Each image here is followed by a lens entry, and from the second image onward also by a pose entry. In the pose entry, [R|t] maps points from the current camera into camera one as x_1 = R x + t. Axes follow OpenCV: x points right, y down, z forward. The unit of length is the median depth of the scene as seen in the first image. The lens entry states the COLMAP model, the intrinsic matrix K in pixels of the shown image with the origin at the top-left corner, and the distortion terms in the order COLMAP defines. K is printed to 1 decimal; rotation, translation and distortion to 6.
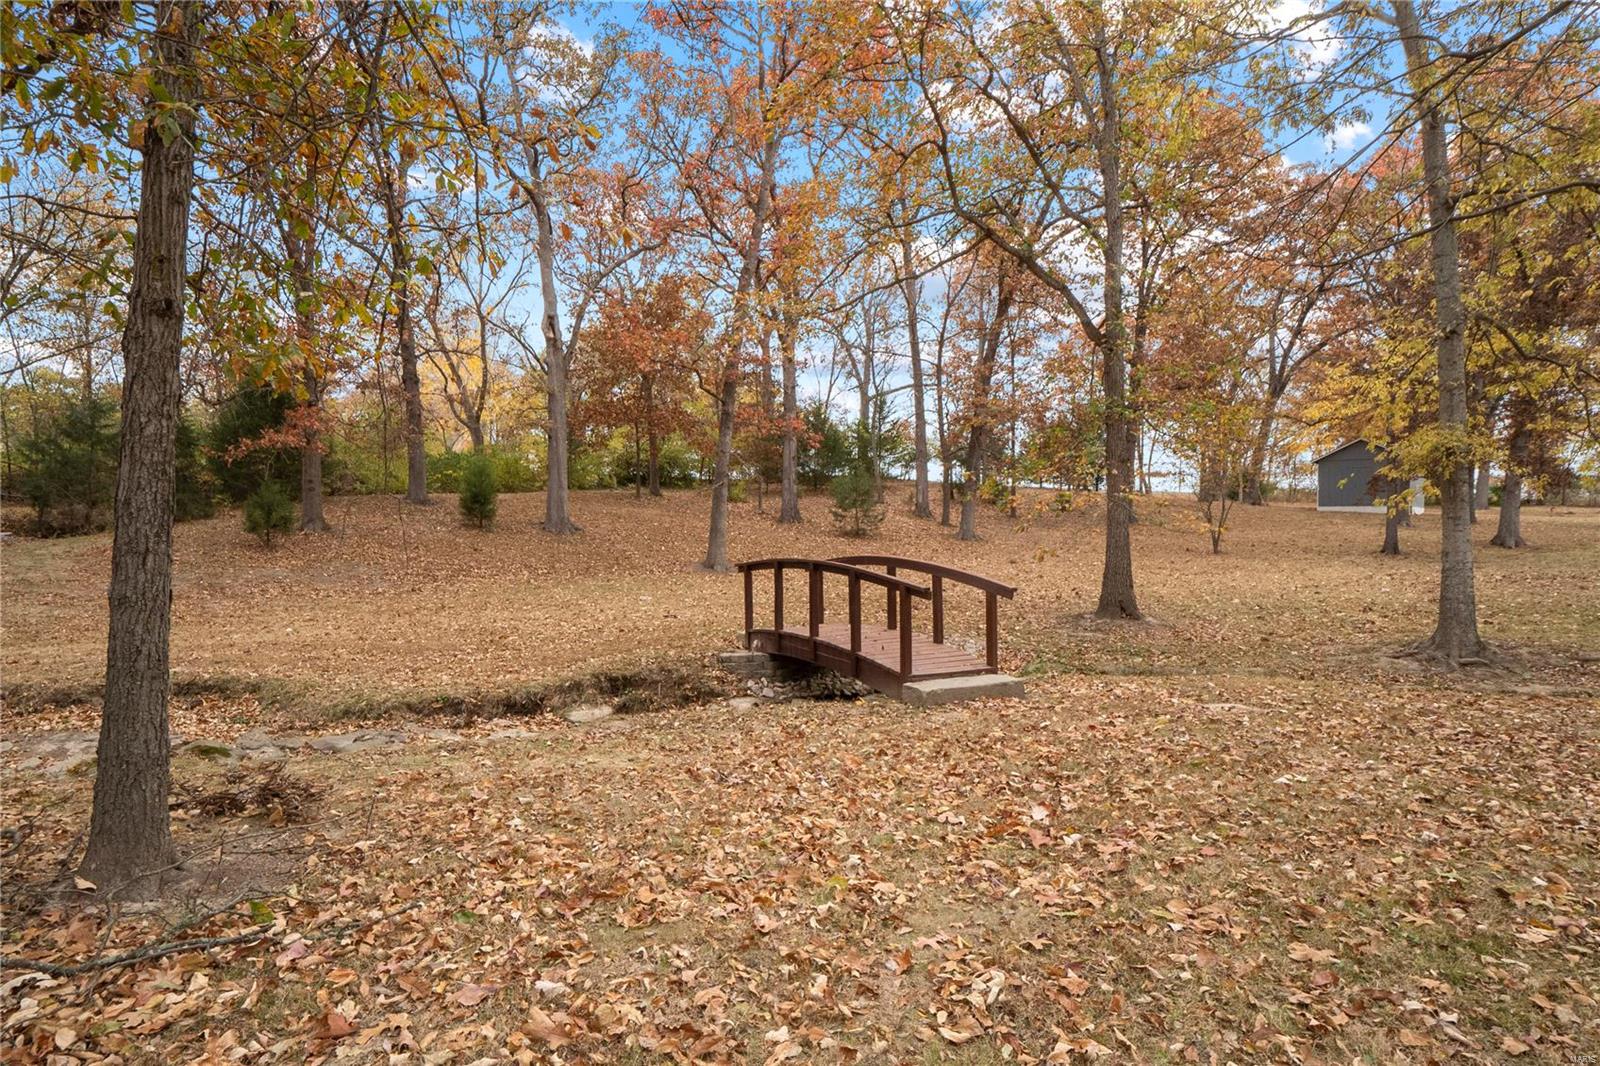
lens RADIAL K [[828.5, 0, 795.8], [0, 828.5, 530.3], [0, 0, 1]] dist [-0.001073, -0.000447]
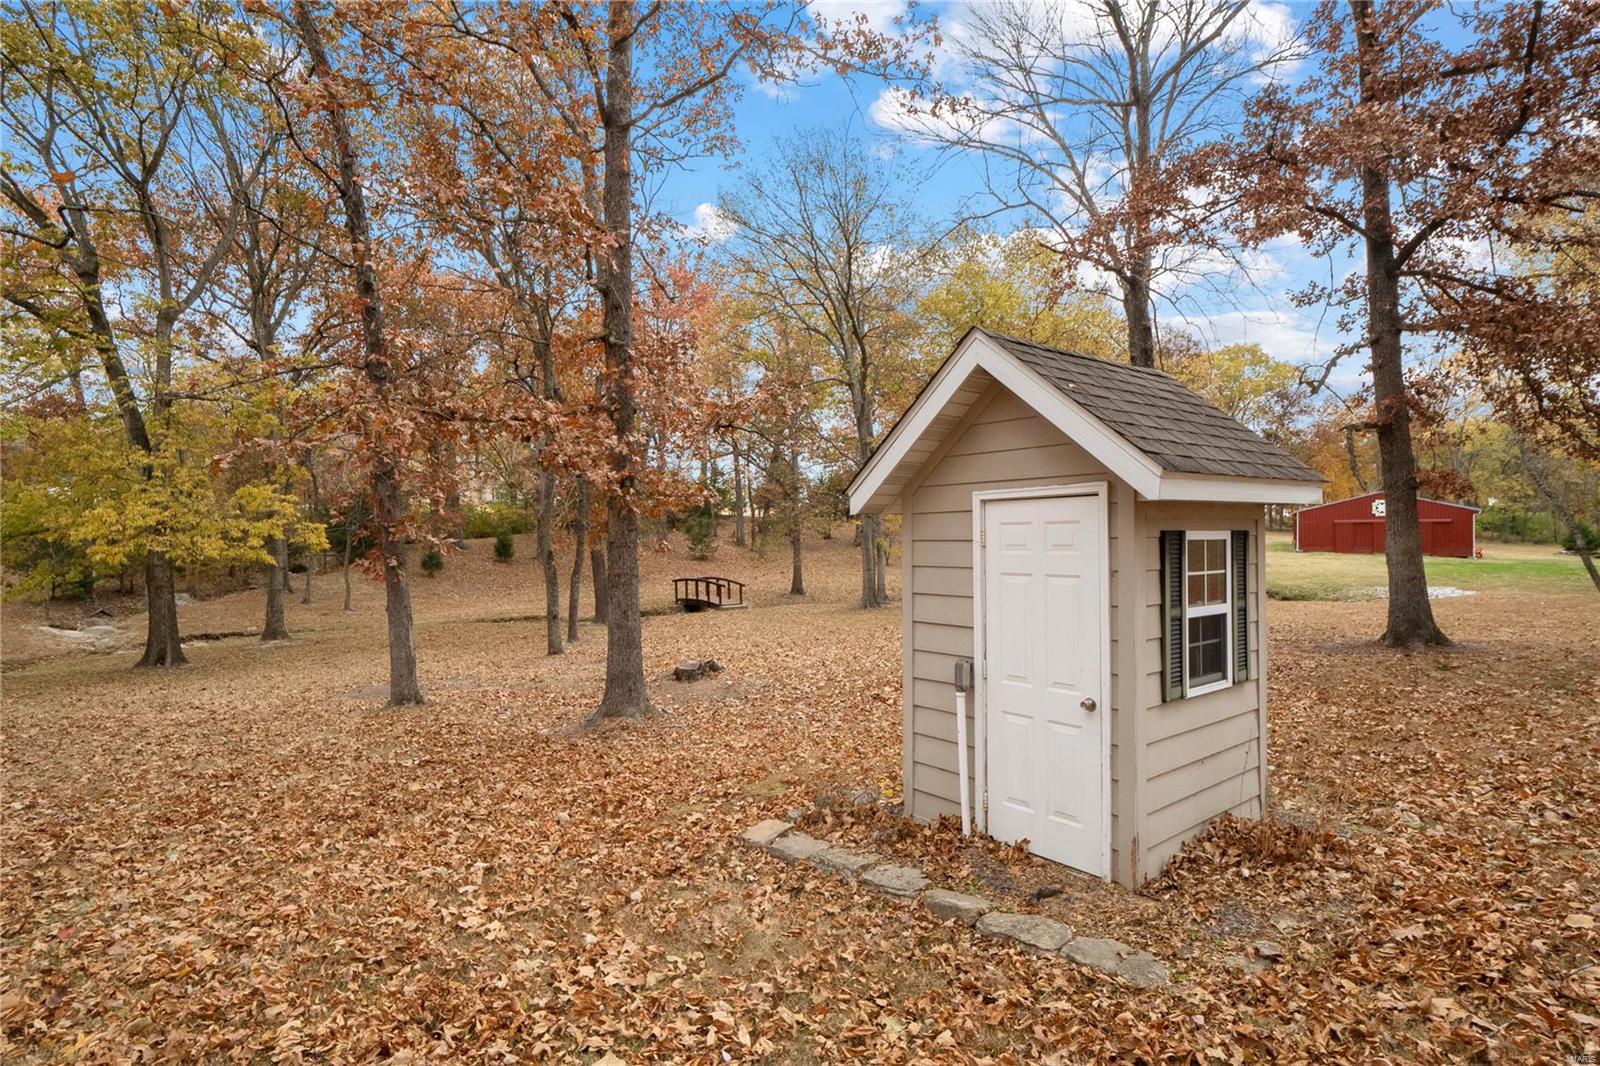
lens RADIAL K [[828.5, 0, 795.8], [0, 828.5, 530.3], [0, 0, 1]] dist [-0.001073, -0.000447]
pose [[0.980580, -0.010686, 0.195828, -0.258195], [0.011355, 0.999933, -0.002295, -0.161180], [-0.195790, 0.004474, 0.980636, -2.645870]]
